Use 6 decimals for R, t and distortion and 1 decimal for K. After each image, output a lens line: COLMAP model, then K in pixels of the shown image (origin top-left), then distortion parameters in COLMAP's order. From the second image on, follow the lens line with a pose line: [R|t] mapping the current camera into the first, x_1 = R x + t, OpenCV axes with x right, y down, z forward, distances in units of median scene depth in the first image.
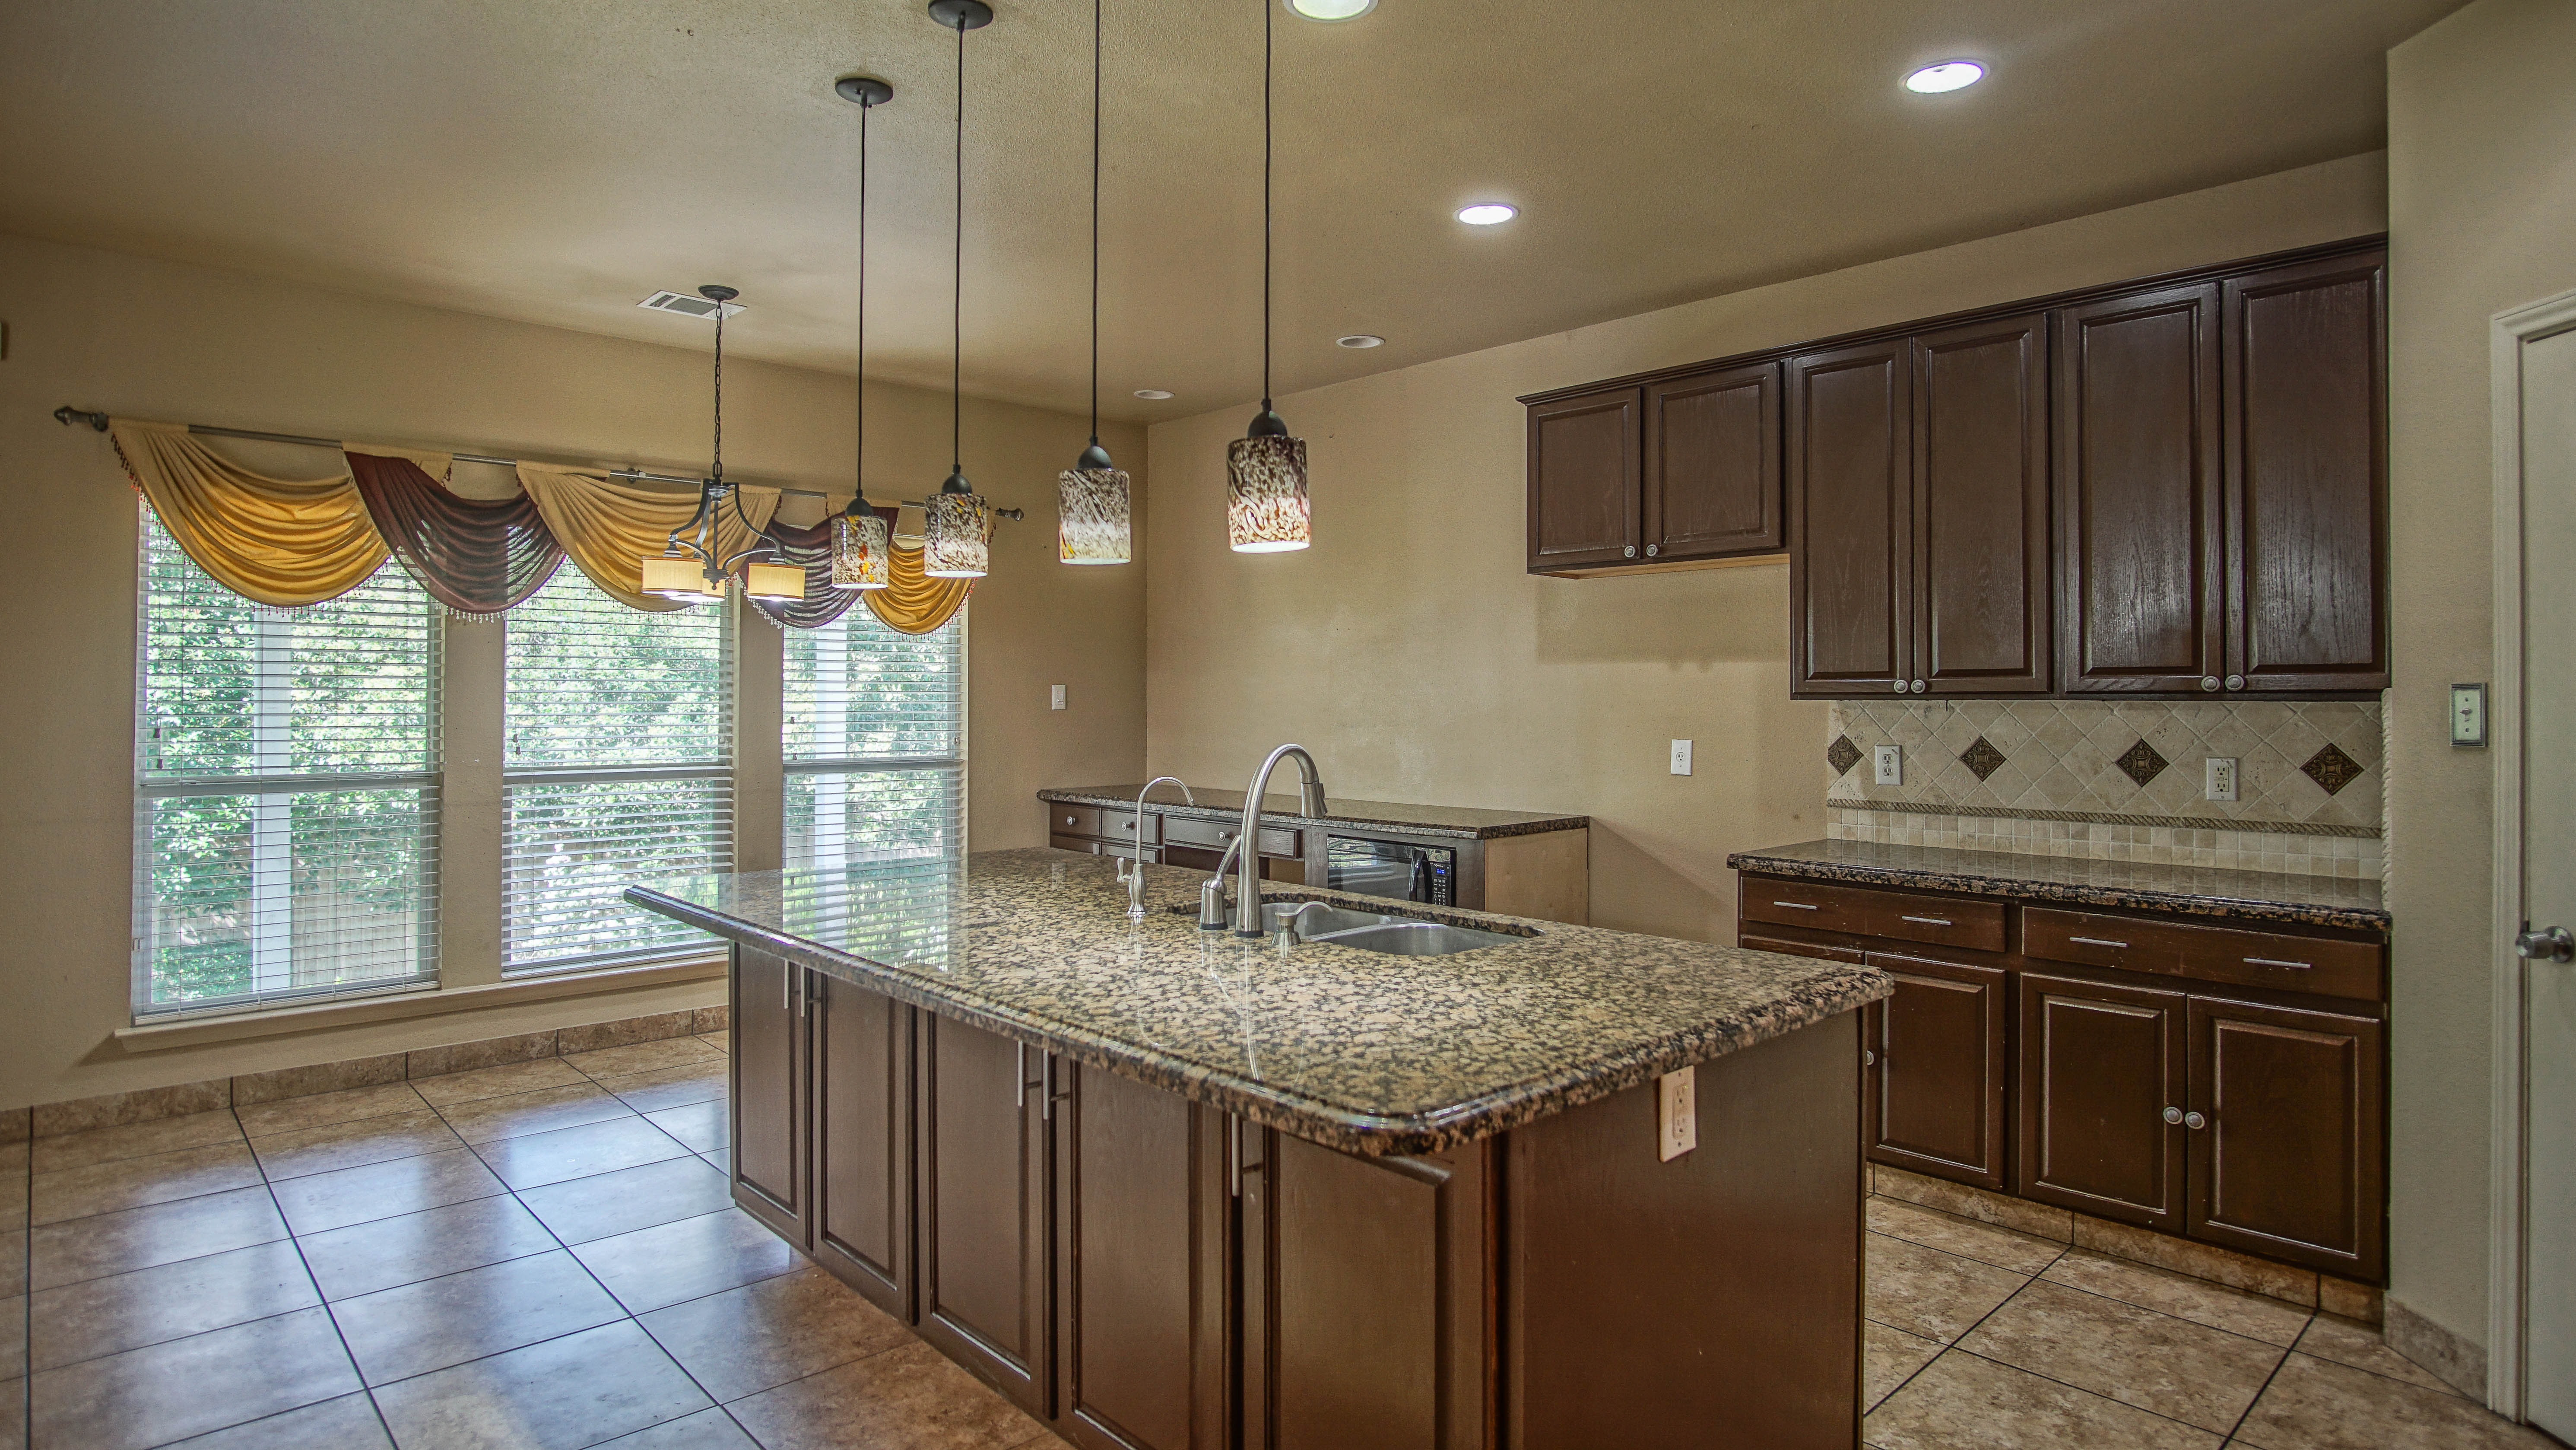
lens RADIAL K [[1380.6, 0, 1280.9], [0, 1380.6, 691.5], [0, 0, 1]] dist [-0.022856, -0.000075]
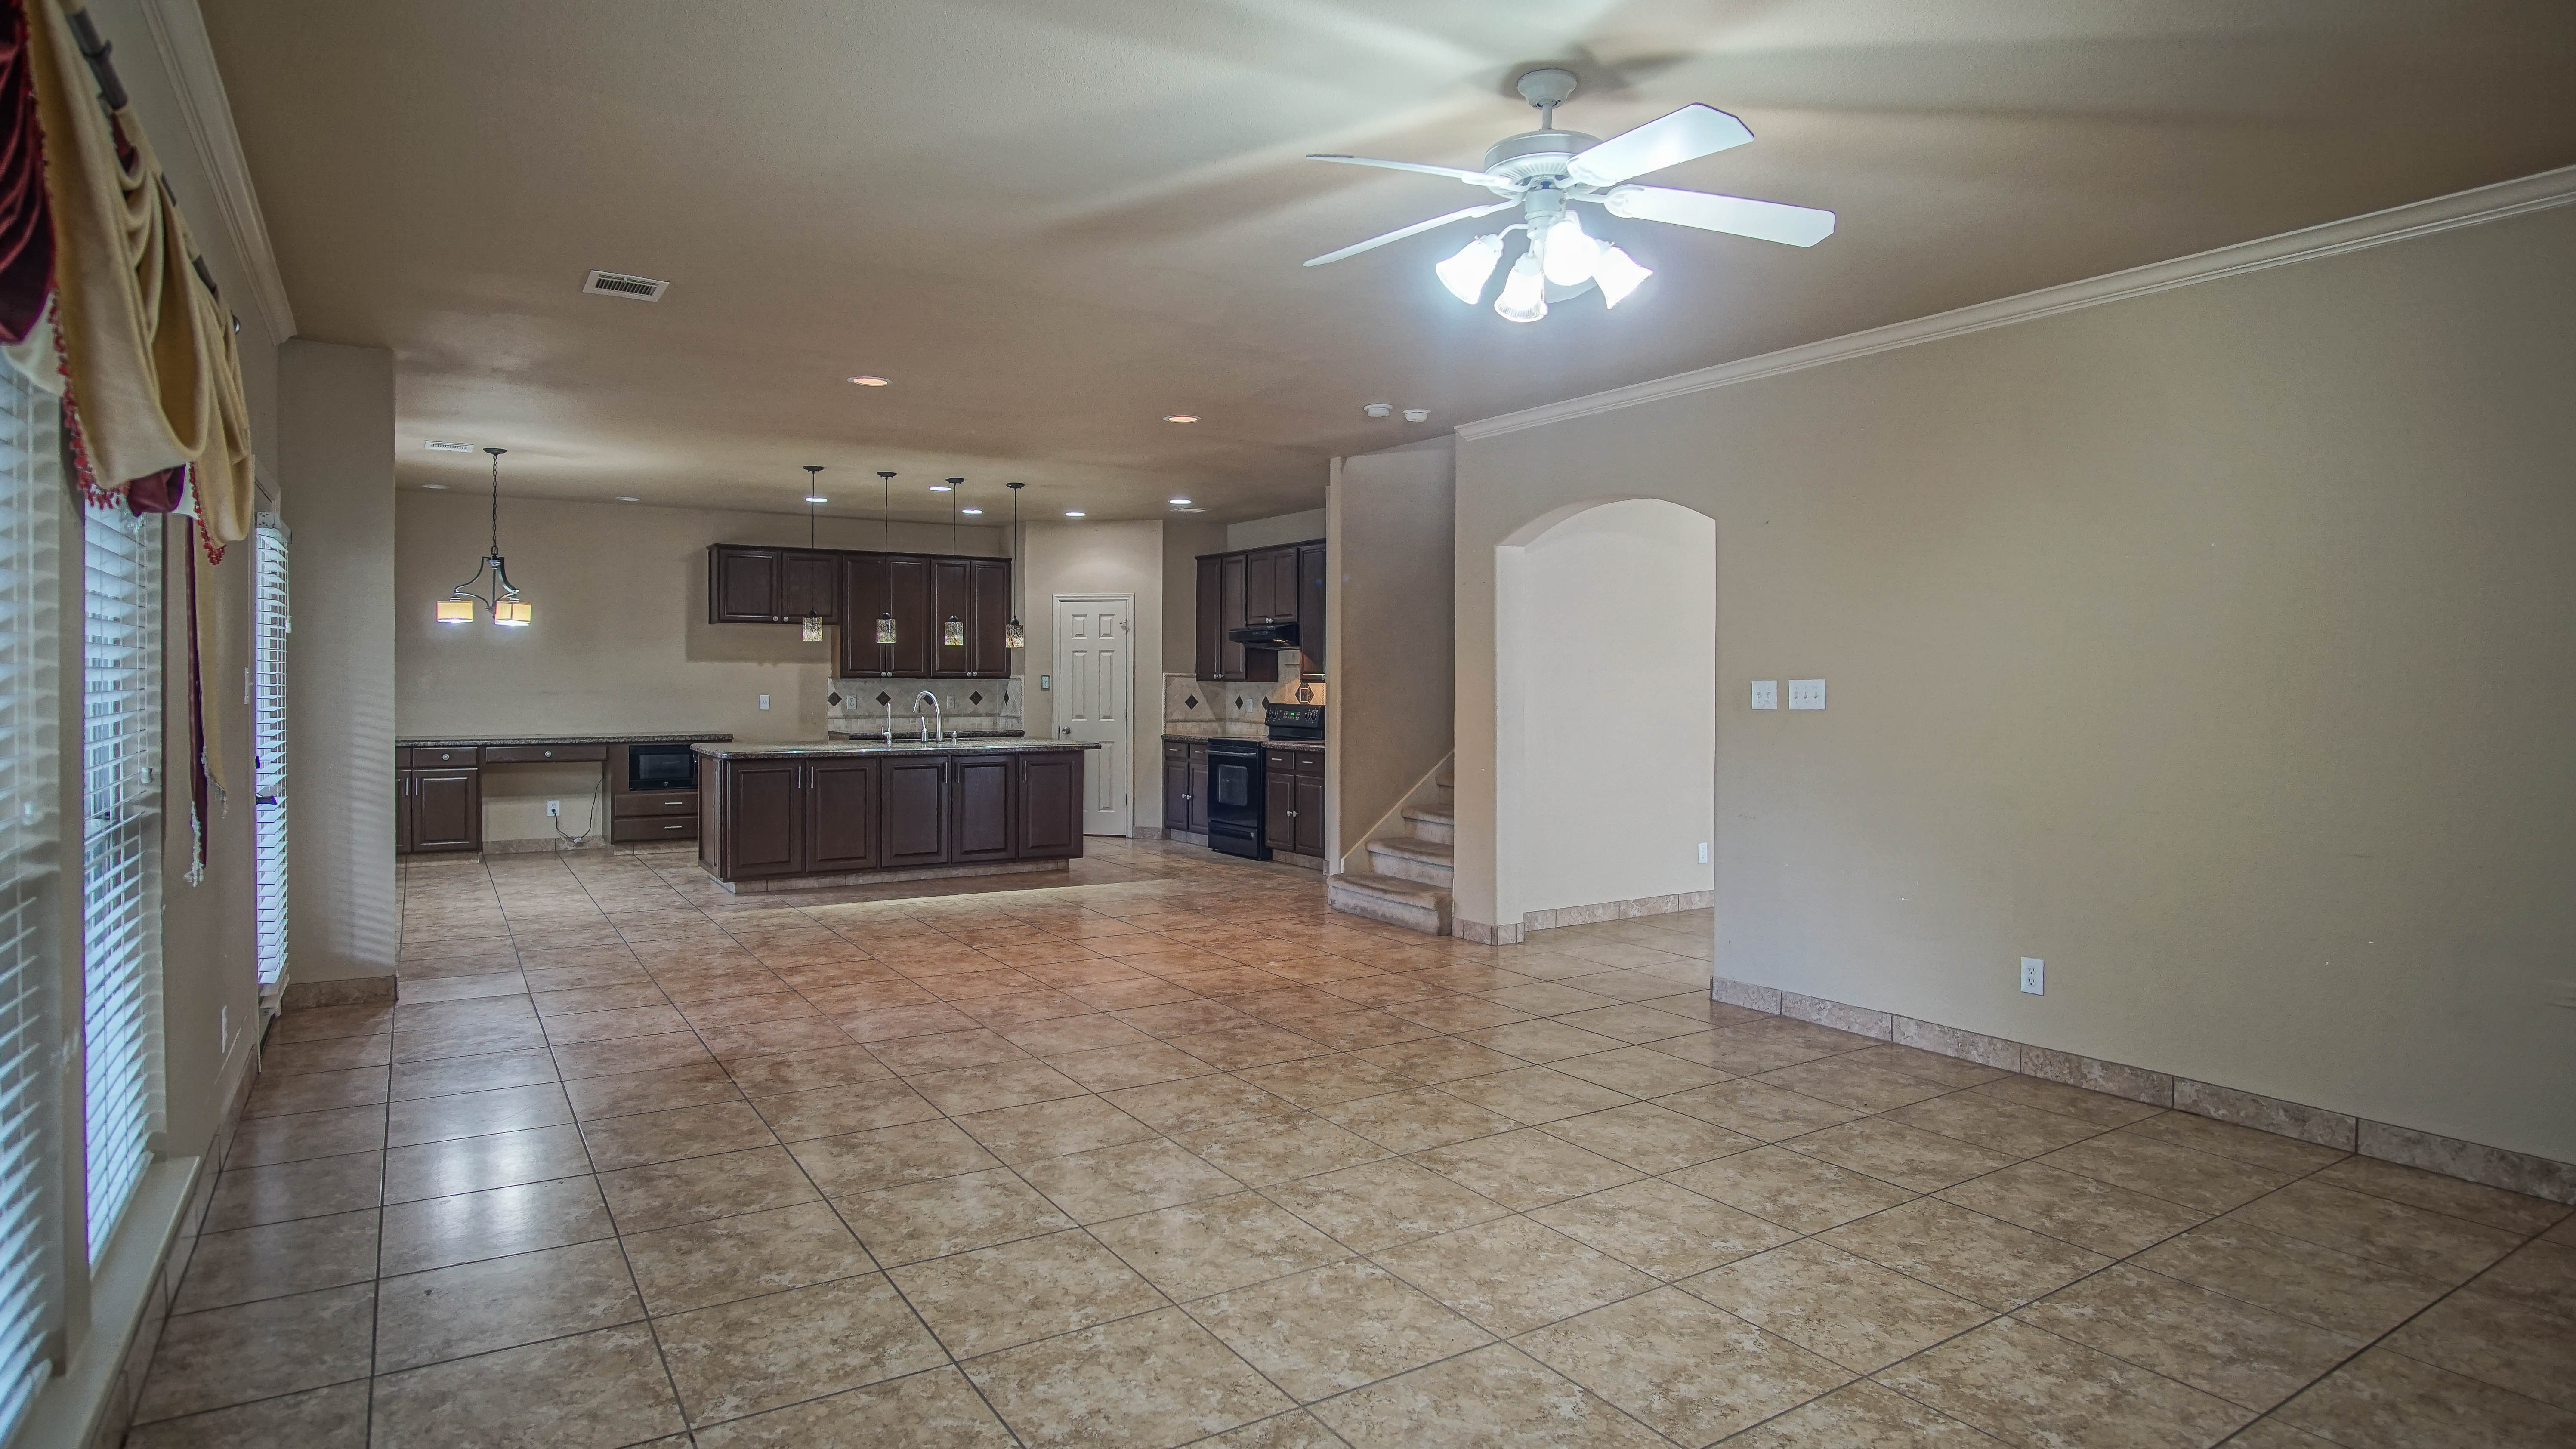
lens RADIAL K [[1376.7, 0, 1270.9], [0, 1376.7, 688.6], [0, 0, 1]] dist [-0.029943, 0.001145]
pose [[0.186852, -0.009483, 0.982342, -2.274290], [-0.006873, 0.999916, 0.010960, -0.010669], [-0.982364, -0.008800, 0.186772, -0.374697]]
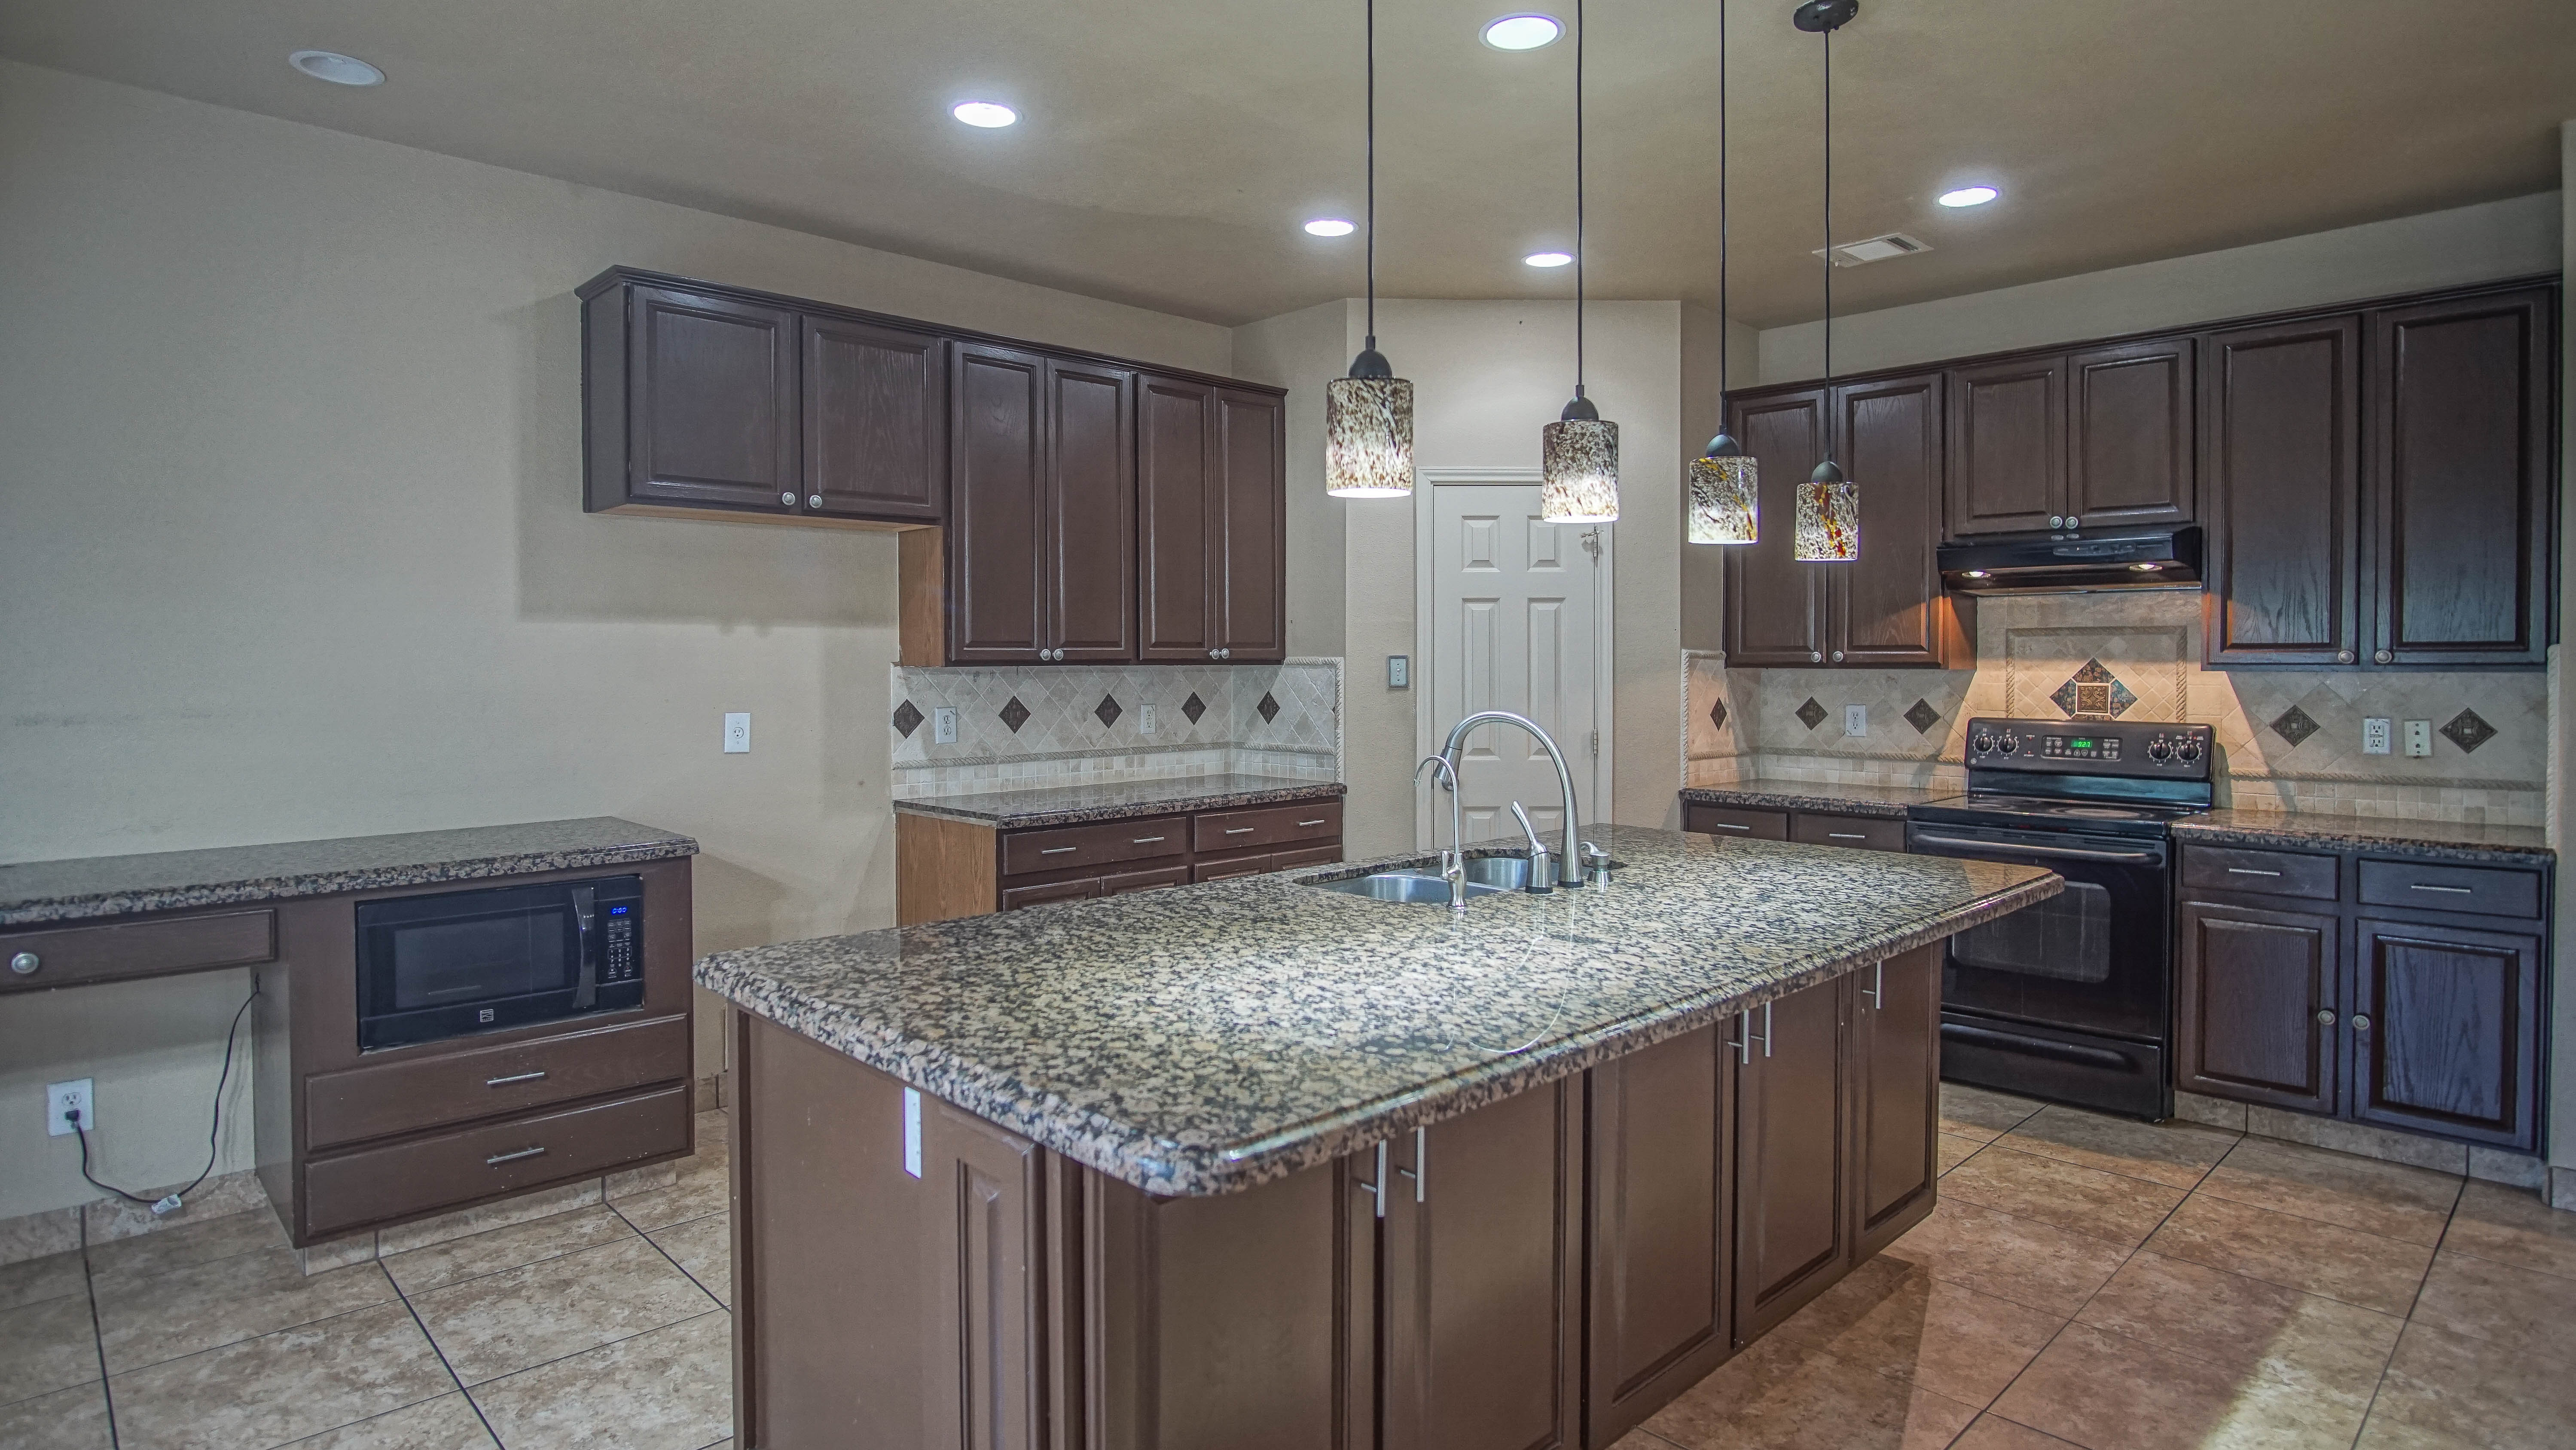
lens RADIAL K [[1377.6, 0, 1275.7], [0, 1377.6, 684.9], [0, 0, 1]] dist [-0.032219, 0.002652]
pose [[-0.016988, -0.020321, 0.999649, -0.710042], [-0.003093, 0.999790, 0.020272, -0.002087], [-0.999851, -0.002748, -0.017047, 0.808171]]
